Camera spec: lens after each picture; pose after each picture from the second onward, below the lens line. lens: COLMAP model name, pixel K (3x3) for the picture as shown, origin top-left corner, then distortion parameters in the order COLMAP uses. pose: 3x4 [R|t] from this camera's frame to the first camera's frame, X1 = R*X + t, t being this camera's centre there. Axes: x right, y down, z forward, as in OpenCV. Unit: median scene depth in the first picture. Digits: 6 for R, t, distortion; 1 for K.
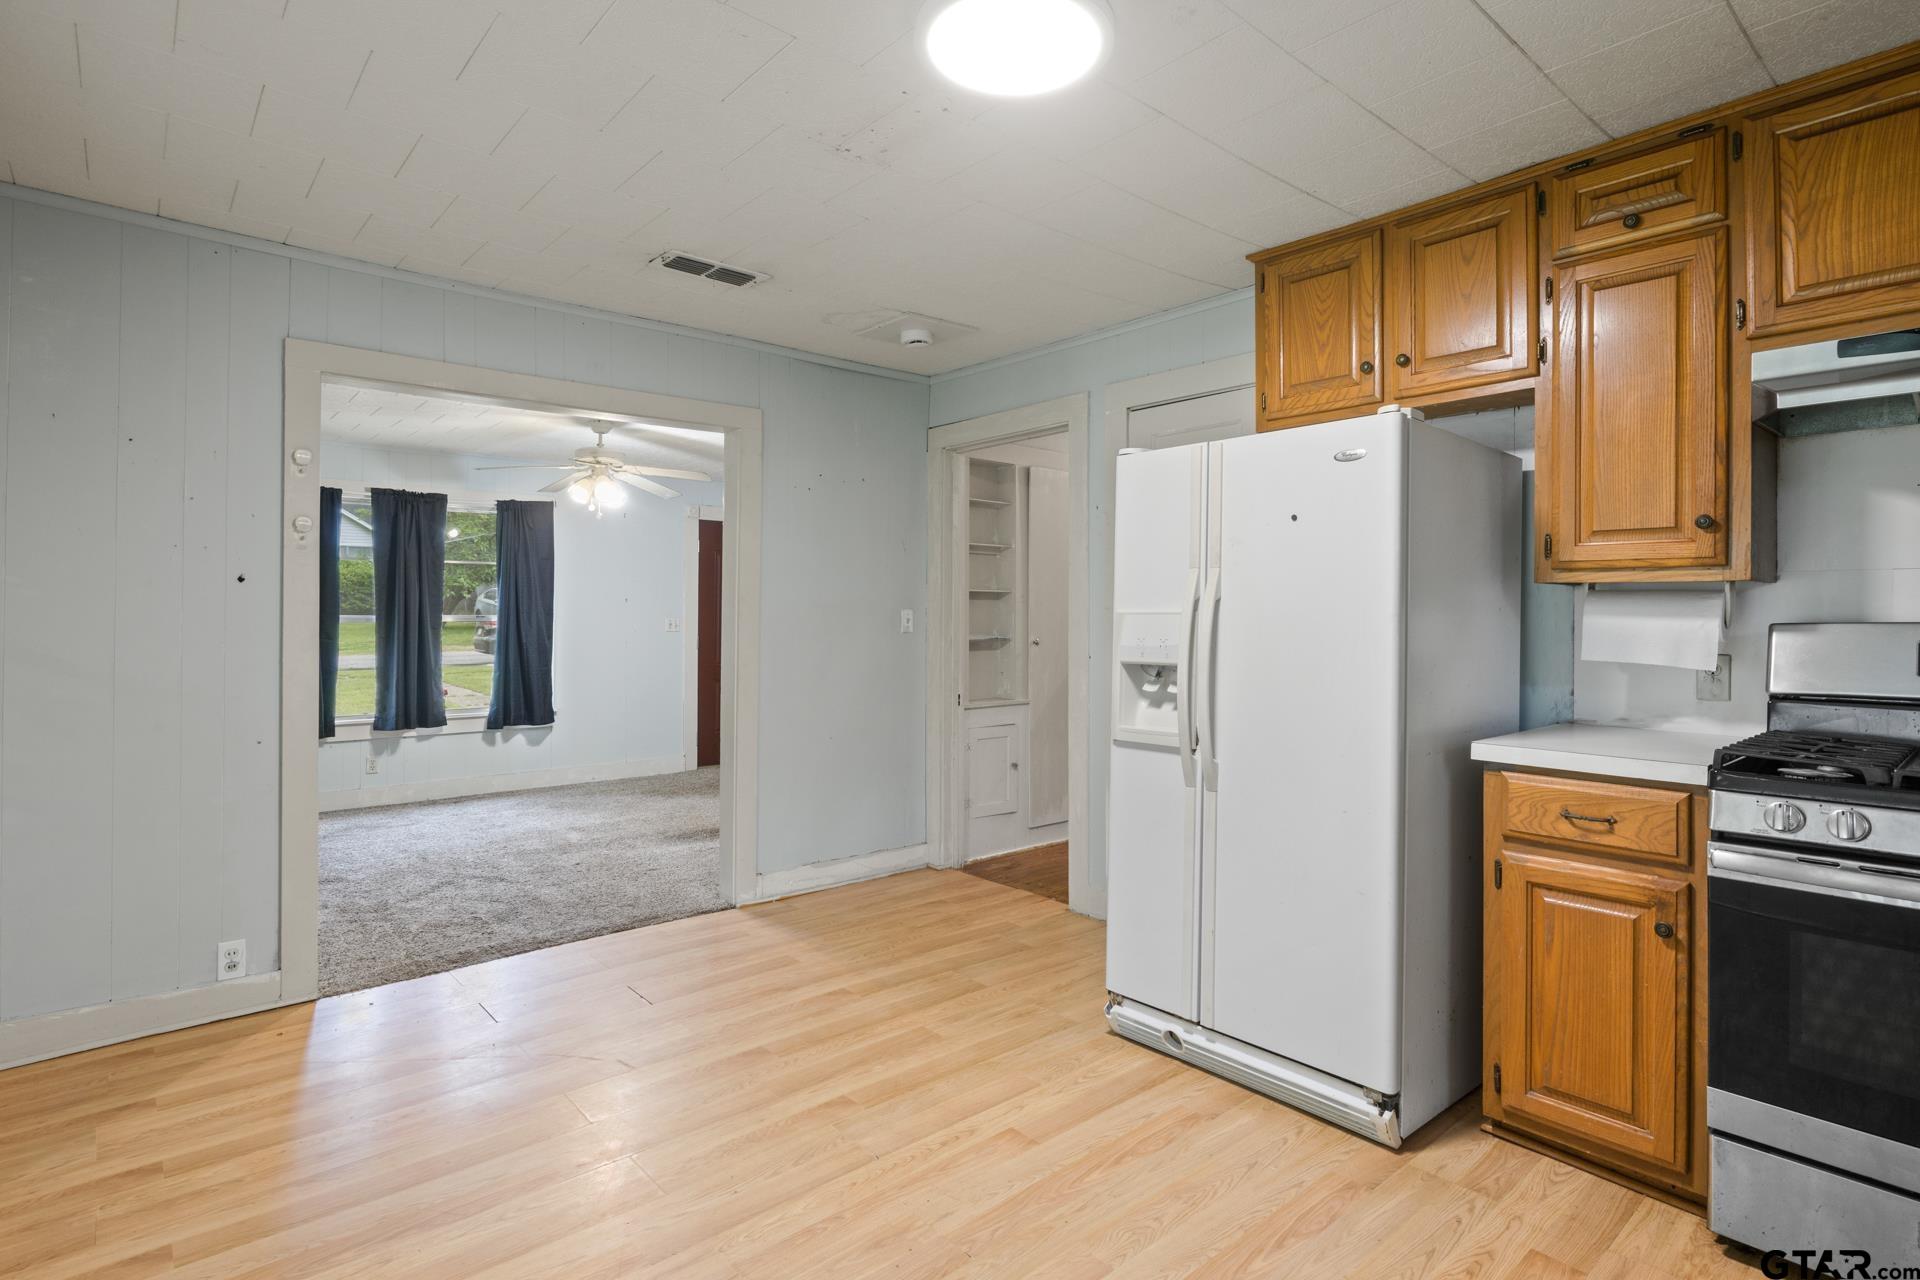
lens RADIAL K [[970.9, 0, 962.3], [0, 970.9, 631.0], [0, 0, 1]] dist [-0.001072, 0.000179]
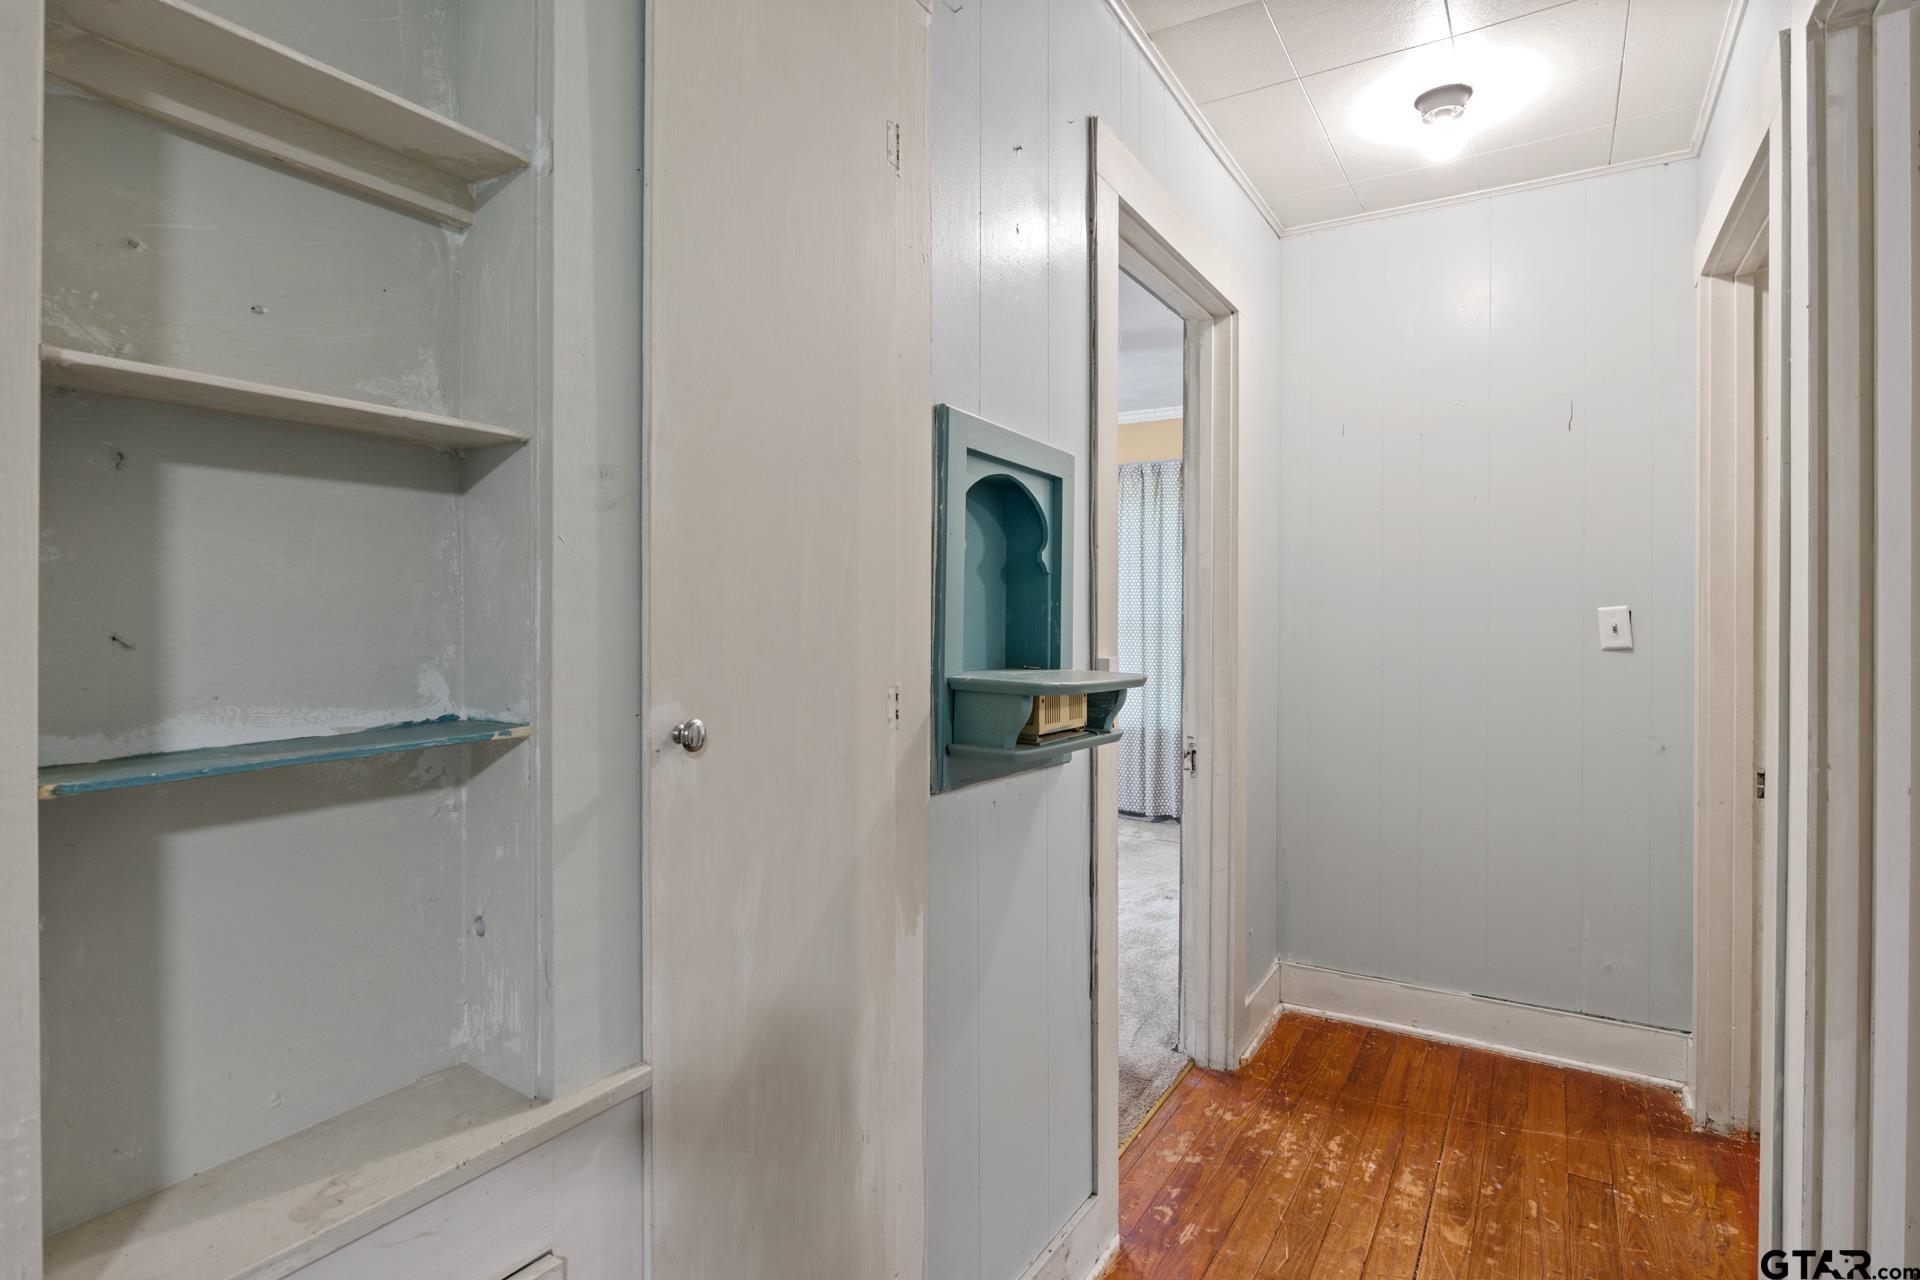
lens RADIAL K [[970.9, 0, 960.3], [0, 970.9, 633.6], [0, 0, 1]] dist [-0.001072, 0.000179]
pose [[0.952268, -0.007948, 0.305160, 0.069364], [0.005821, 0.999952, 0.007880, -0.008523], [-0.305208, -0.005728, 0.952269, 0.813561]]
